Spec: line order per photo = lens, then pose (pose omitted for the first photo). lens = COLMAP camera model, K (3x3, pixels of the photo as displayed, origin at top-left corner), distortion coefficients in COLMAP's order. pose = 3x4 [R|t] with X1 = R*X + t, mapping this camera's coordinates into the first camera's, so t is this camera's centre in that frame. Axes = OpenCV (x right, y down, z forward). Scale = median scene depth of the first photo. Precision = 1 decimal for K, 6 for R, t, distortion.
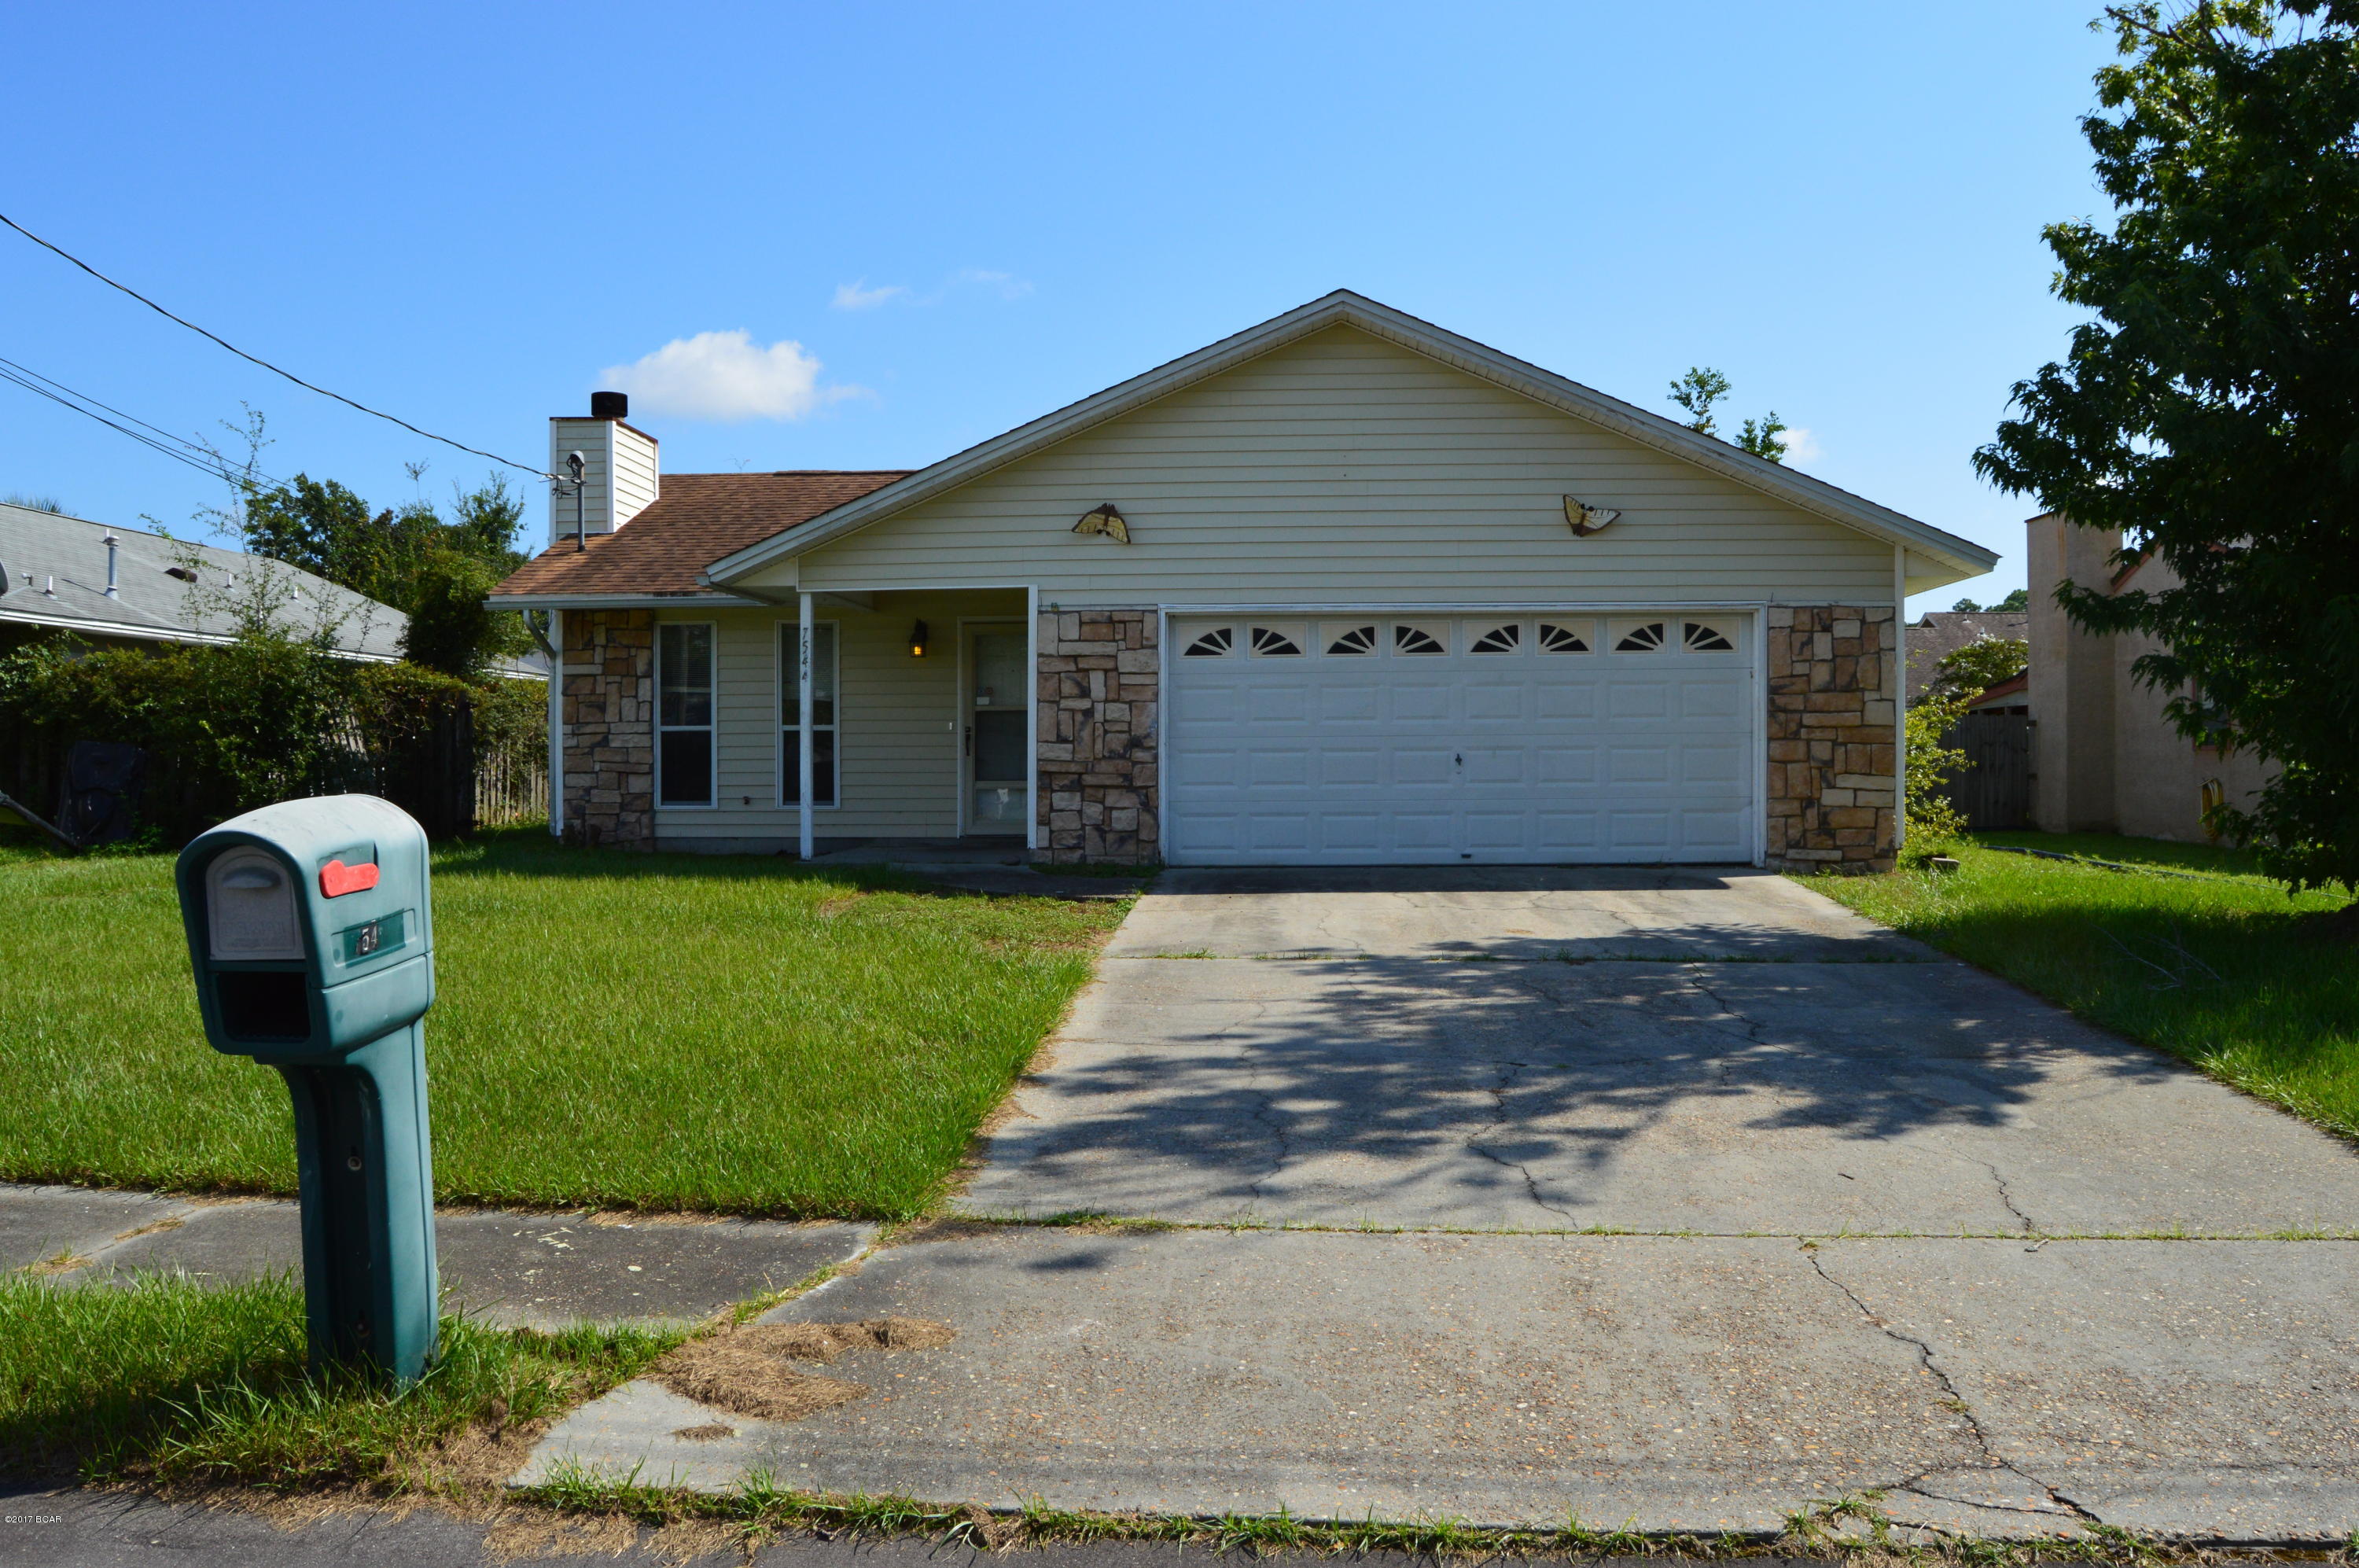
lens RADIAL K [[1885.7, 0, 1178.6], [0, 1885.7, 774.3], [0, 0, 1]] dist [-0.088904, 0.029608]
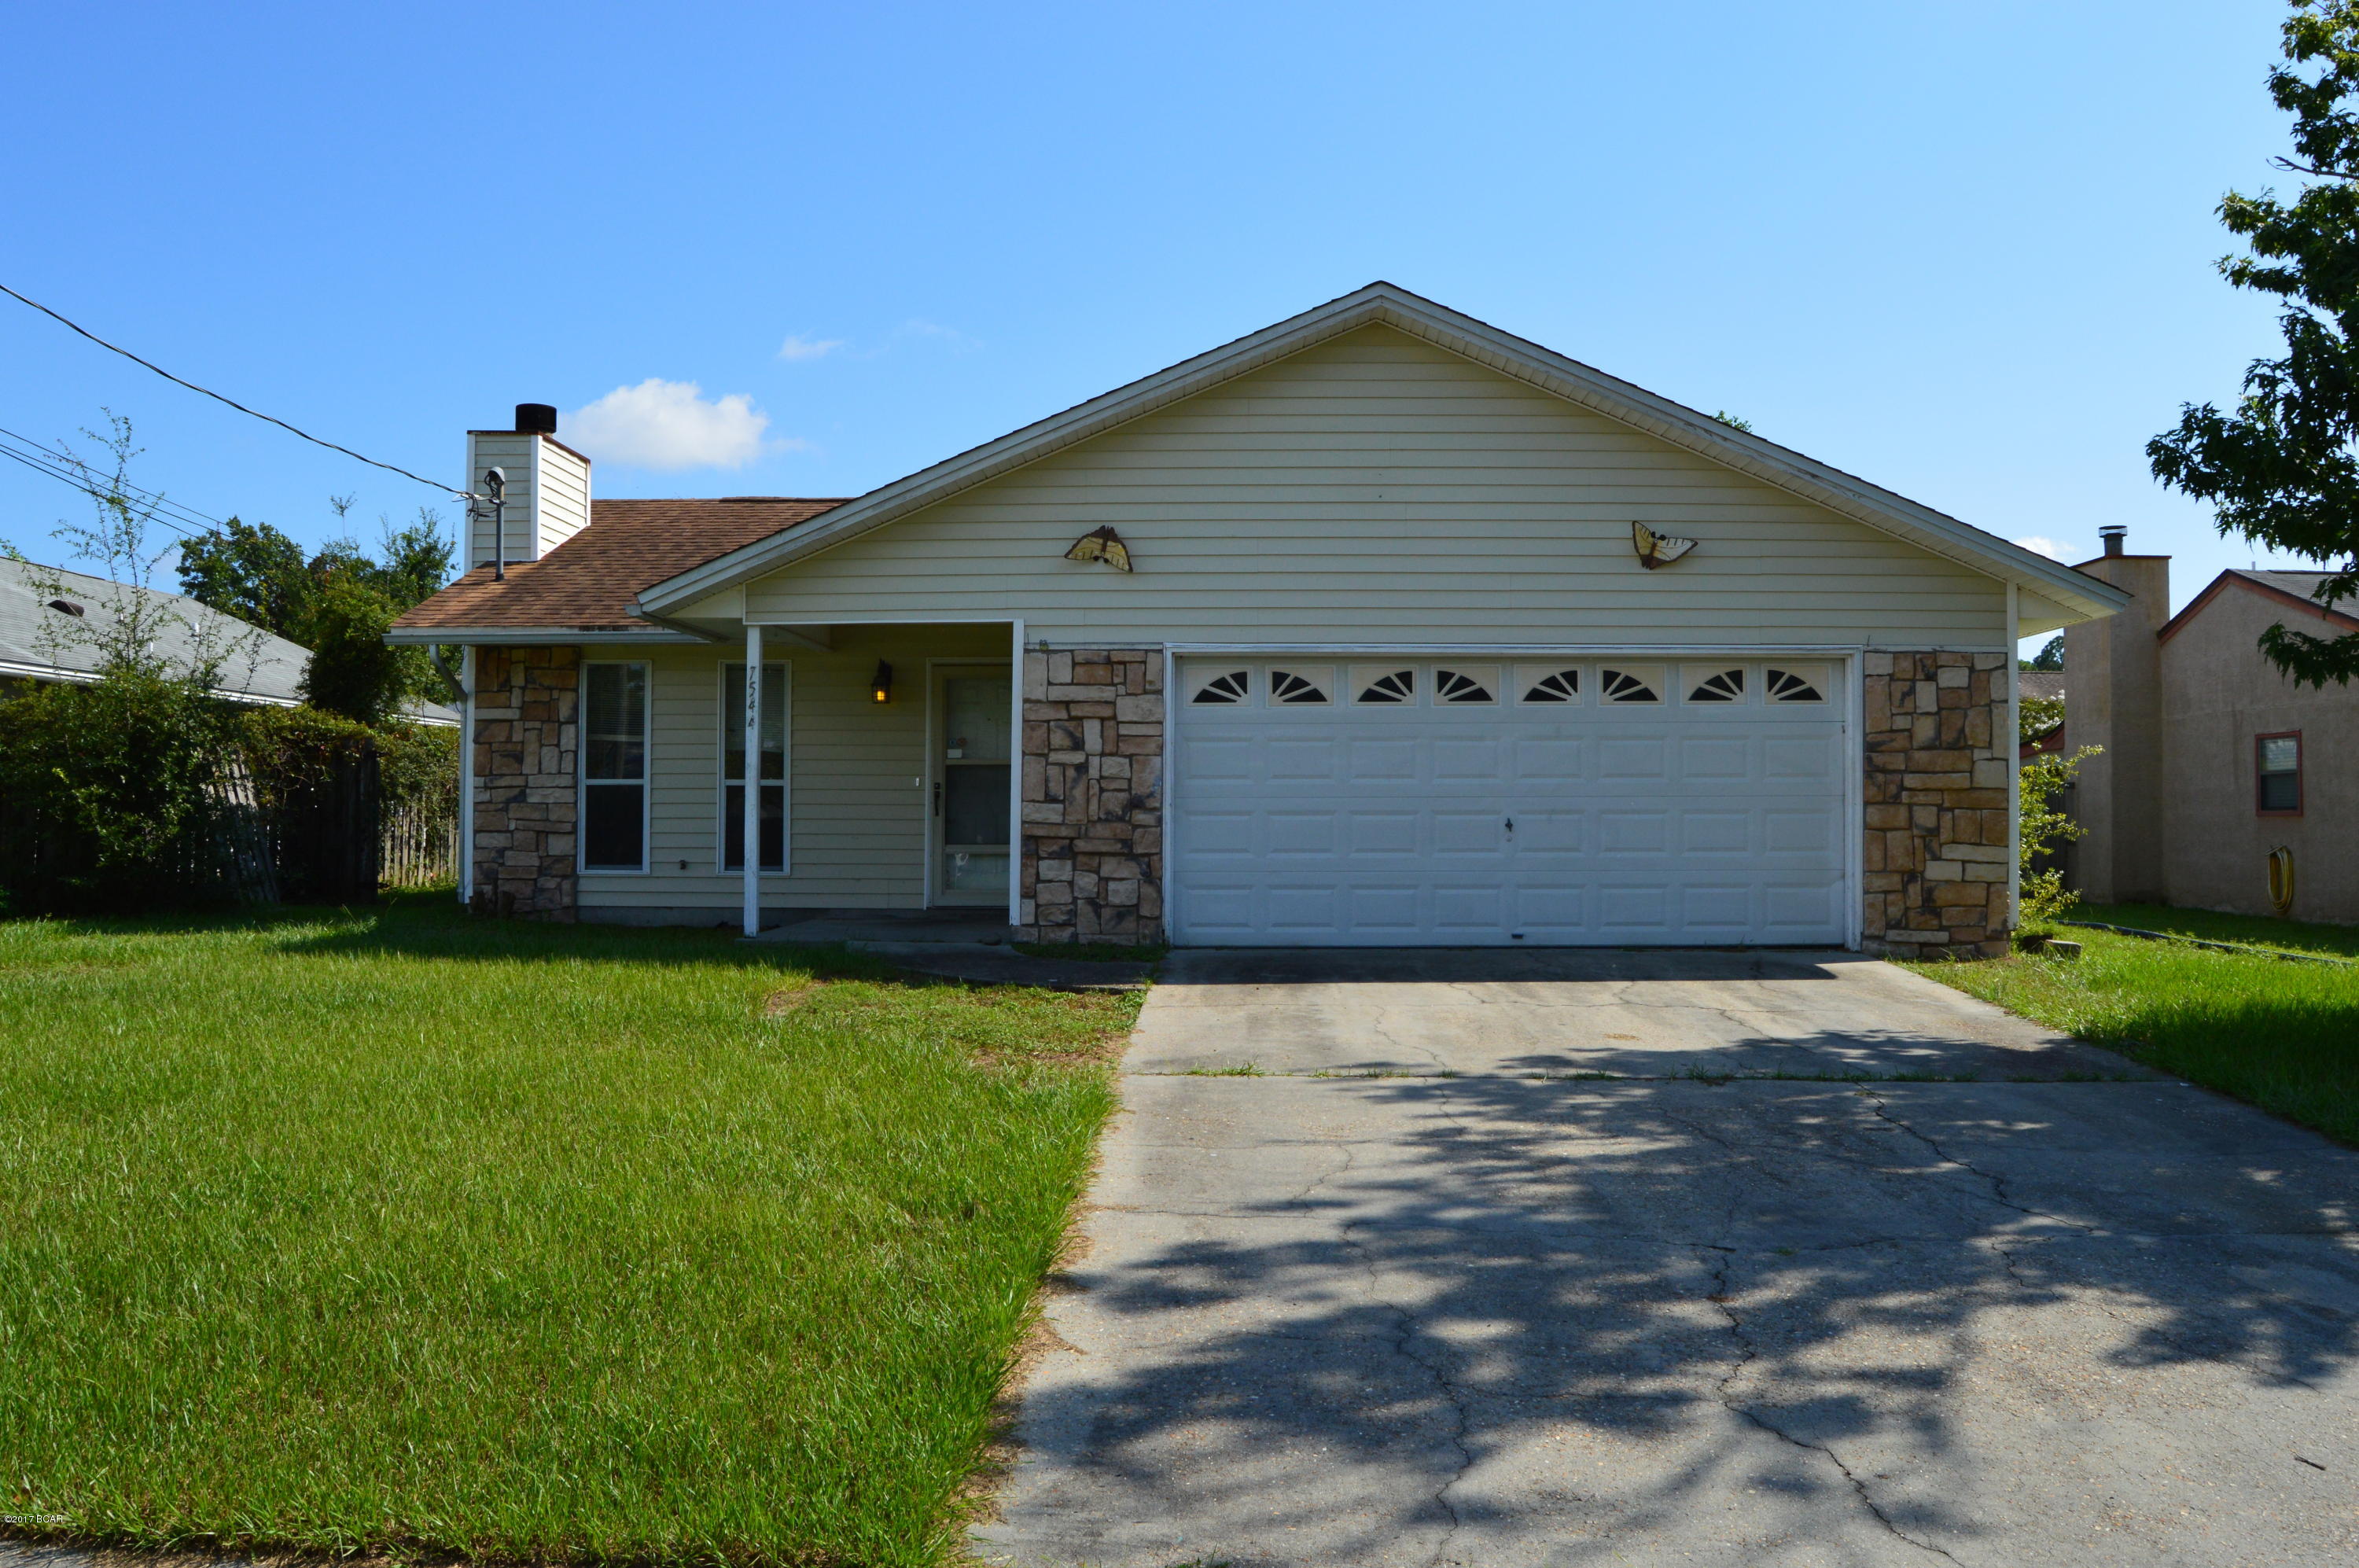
lens RADIAL K [[1885.7, 0, 1178.6], [0, 1885.7, 774.3], [0, 0, 1]] dist [-0.088904, 0.029608]
pose [[0.999592, 0.007228, 0.027619, -0.027975], [-0.006397, 0.999528, -0.030052, -0.004190], [-0.027823, 0.029863, 0.999167, 0.141259]]
